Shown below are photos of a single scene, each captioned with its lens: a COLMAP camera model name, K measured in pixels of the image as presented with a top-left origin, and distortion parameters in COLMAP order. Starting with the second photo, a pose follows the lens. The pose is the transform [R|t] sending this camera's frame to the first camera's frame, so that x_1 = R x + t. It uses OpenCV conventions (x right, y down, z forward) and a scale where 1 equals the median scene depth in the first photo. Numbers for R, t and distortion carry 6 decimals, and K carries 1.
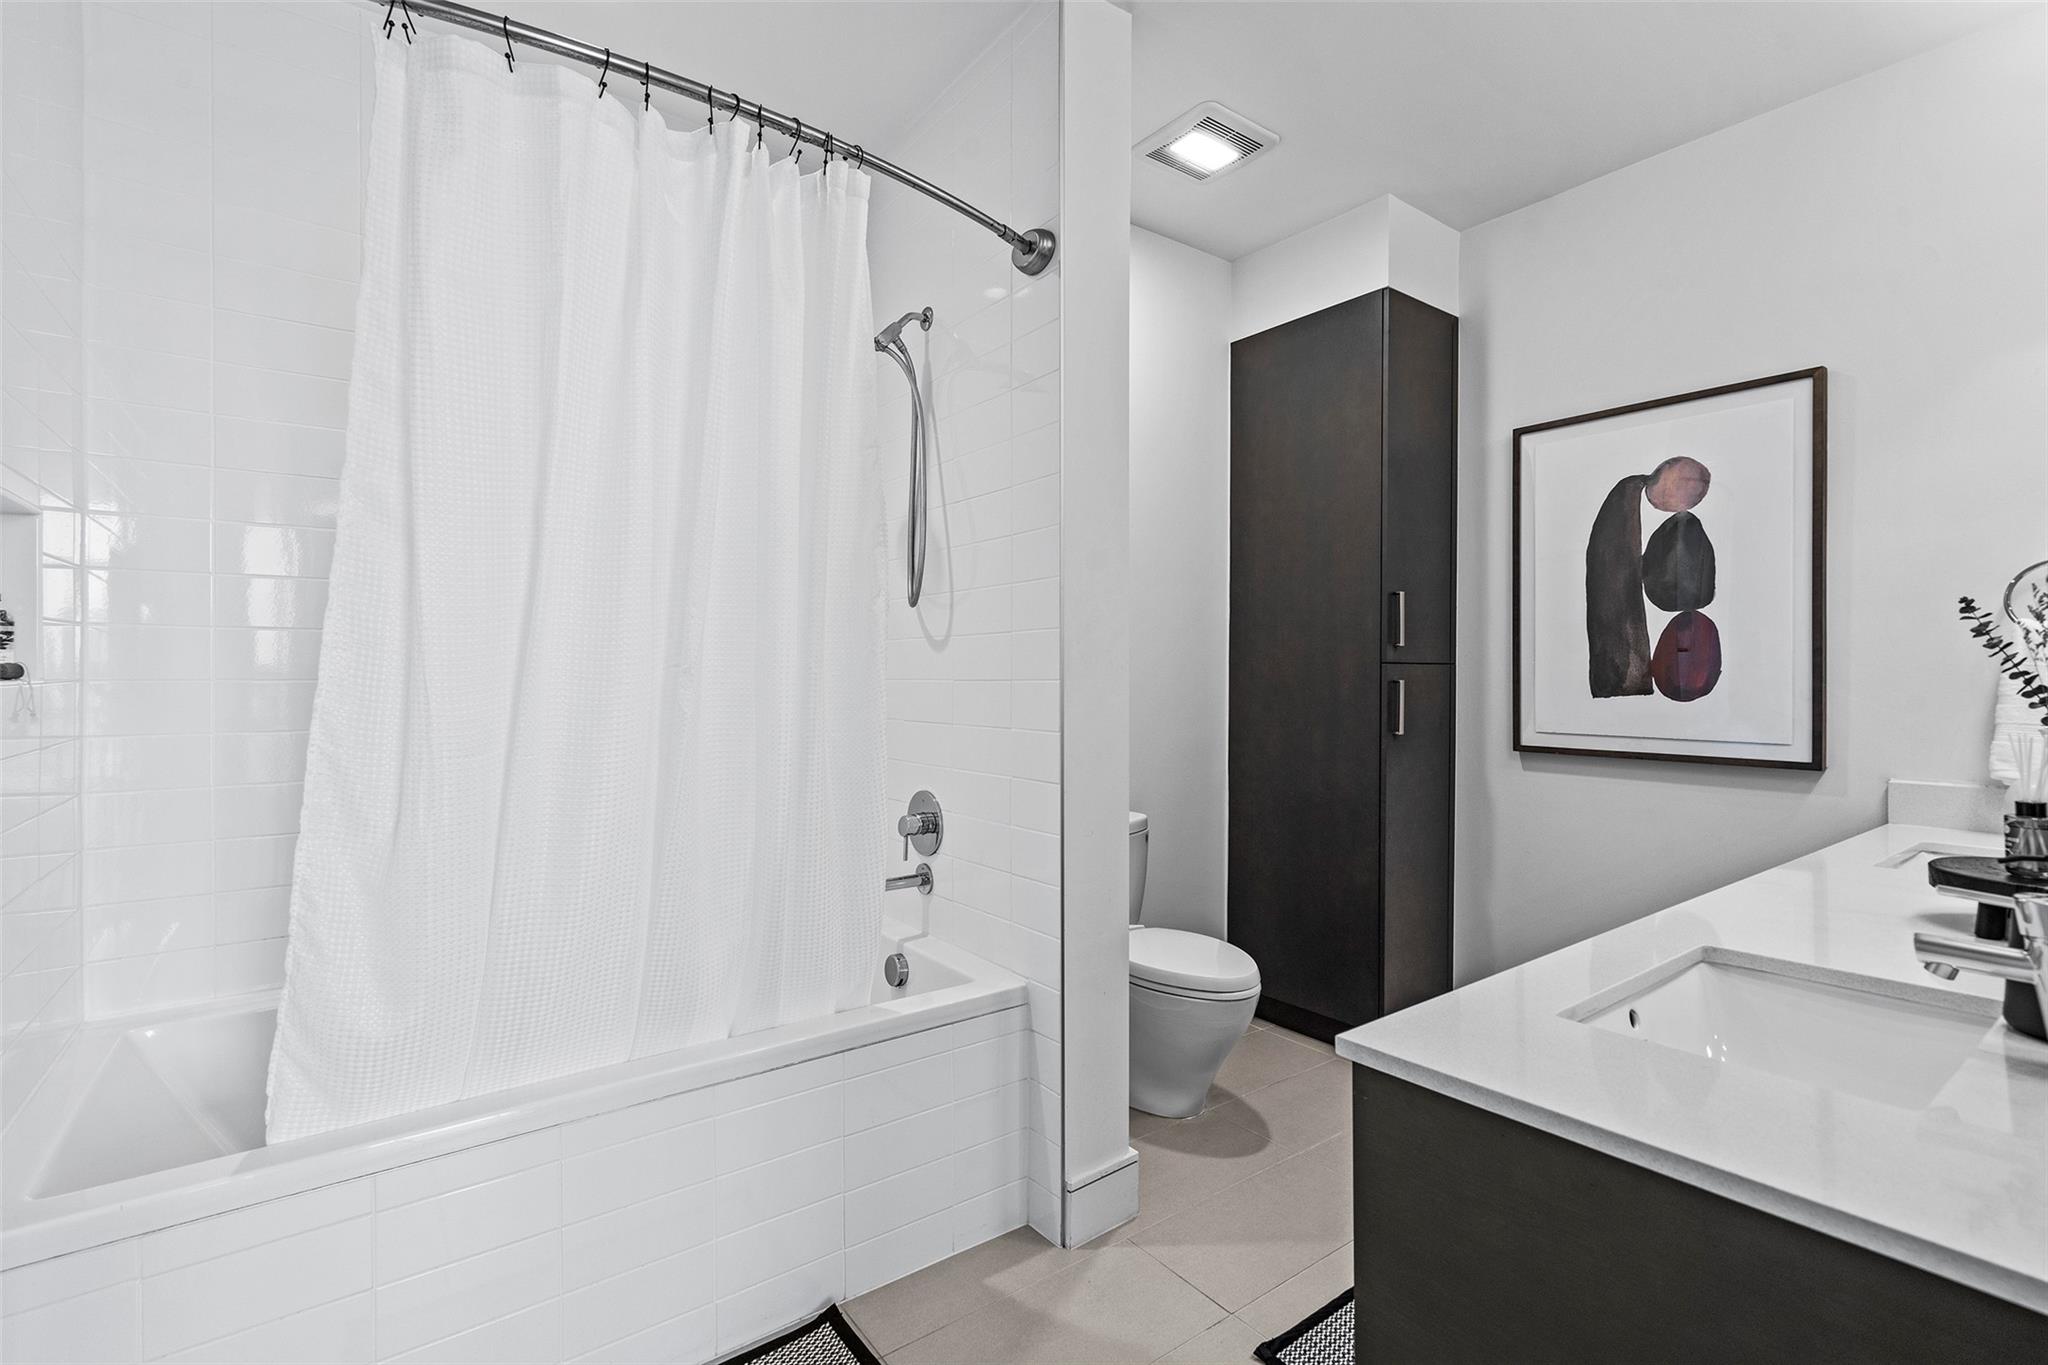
lens RADIAL K [[929.3, 0, 1030.1], [0, 929.3, 670.1], [0, 0, 1]] dist [-0.005886, 0.003076]
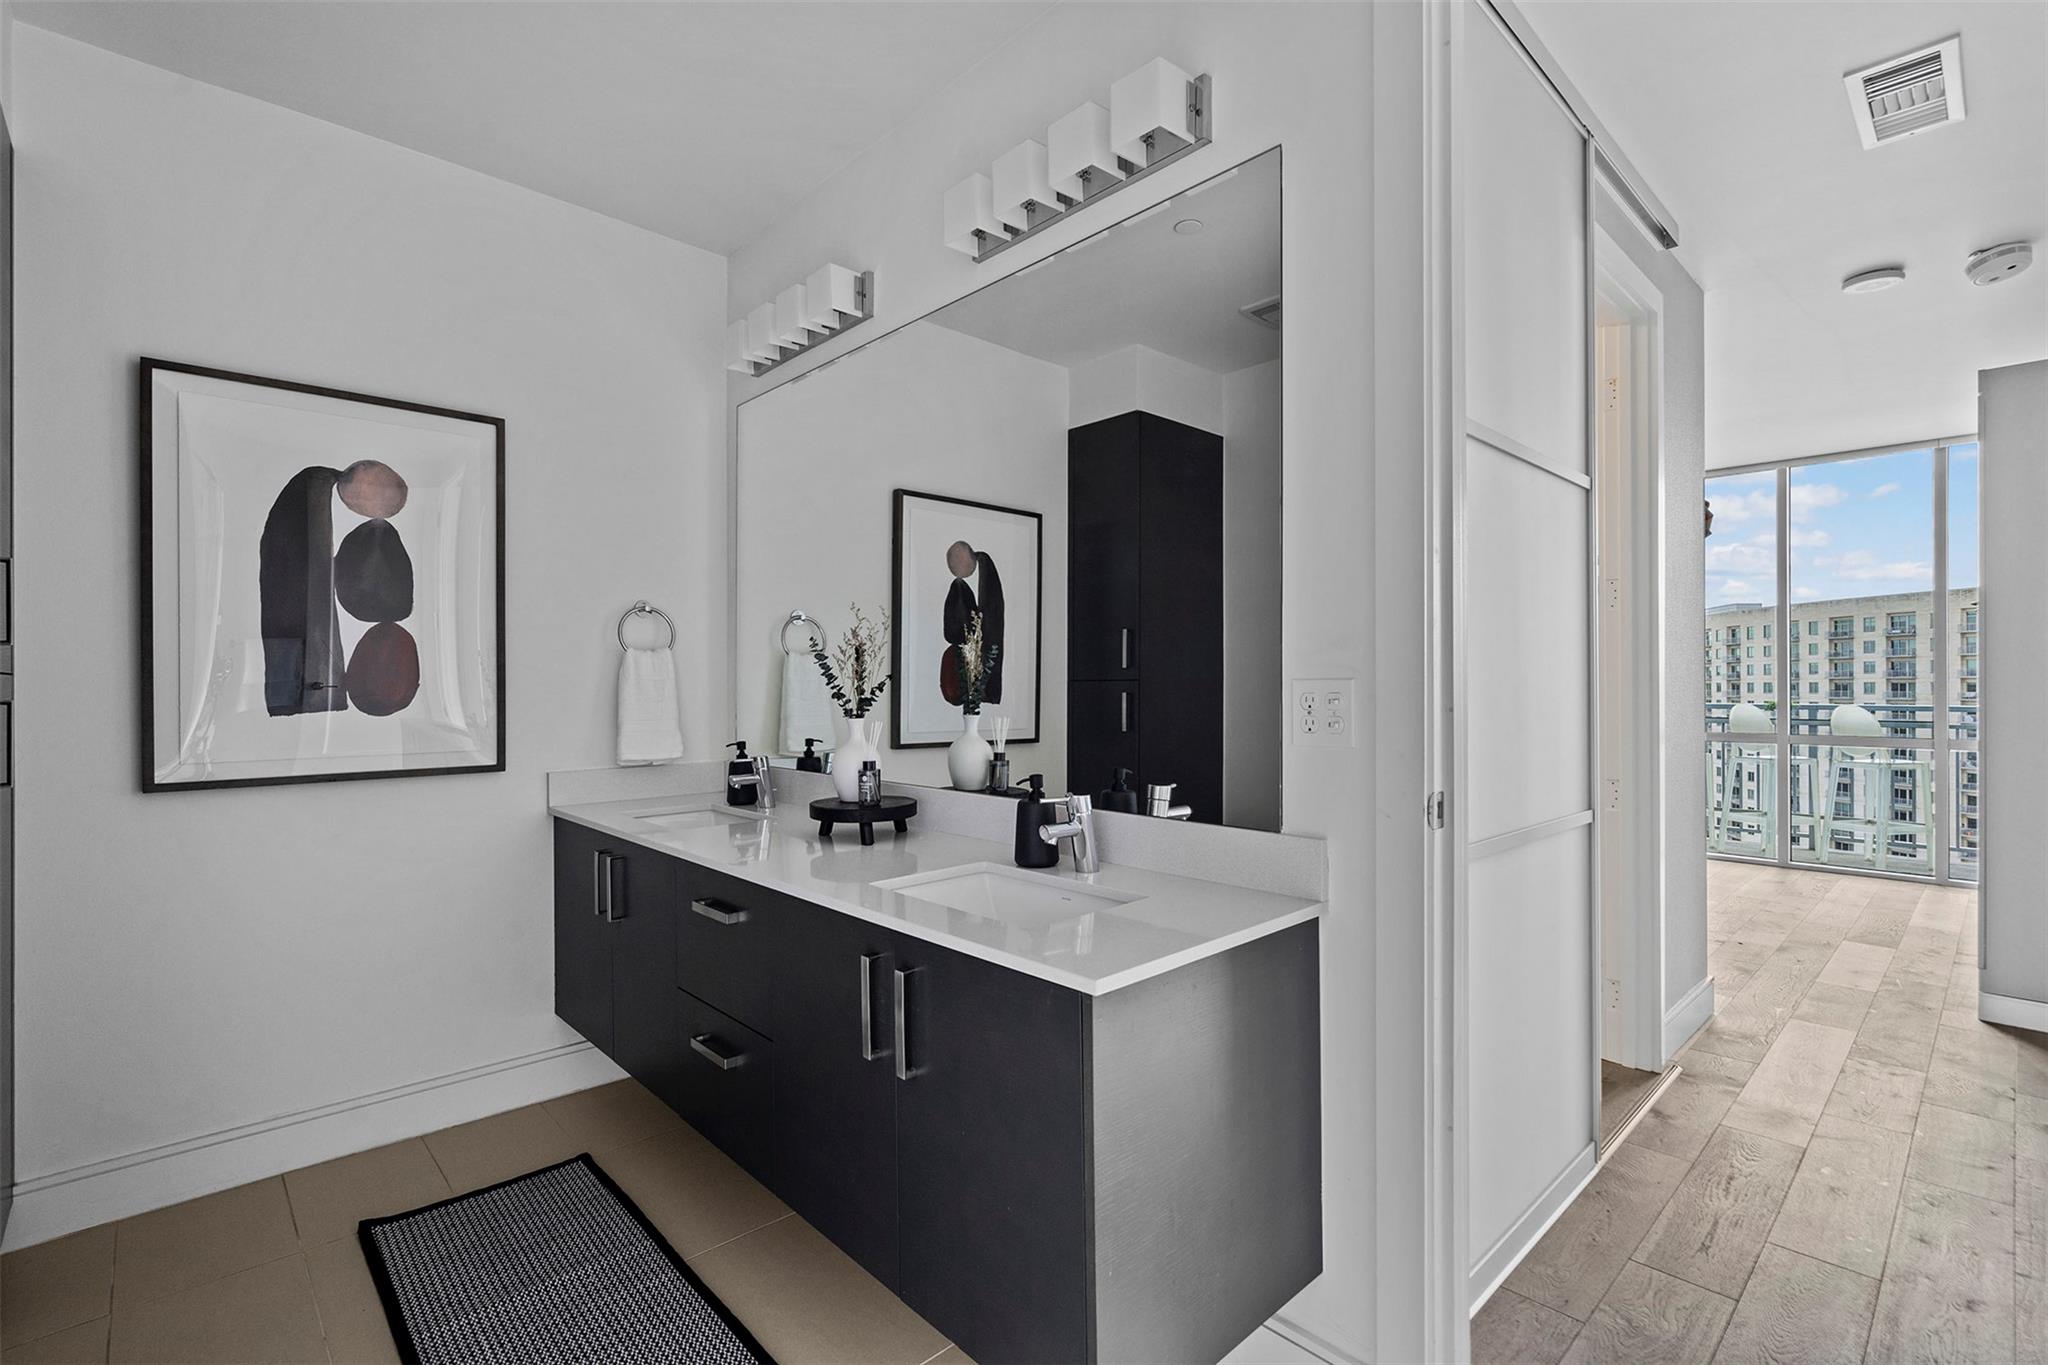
lens RADIAL K [[929.3, 0, 1019.1], [0, 929.3, 683.8], [0, 0, 1]] dist [-0.005886, 0.003076]
pose [[-0.096798, -0.005218, 0.995290, -0.313401], [-0.000854, 0.999986, 0.005160, -0.005196], [-0.995304, -0.000350, -0.096801, 0.423787]]
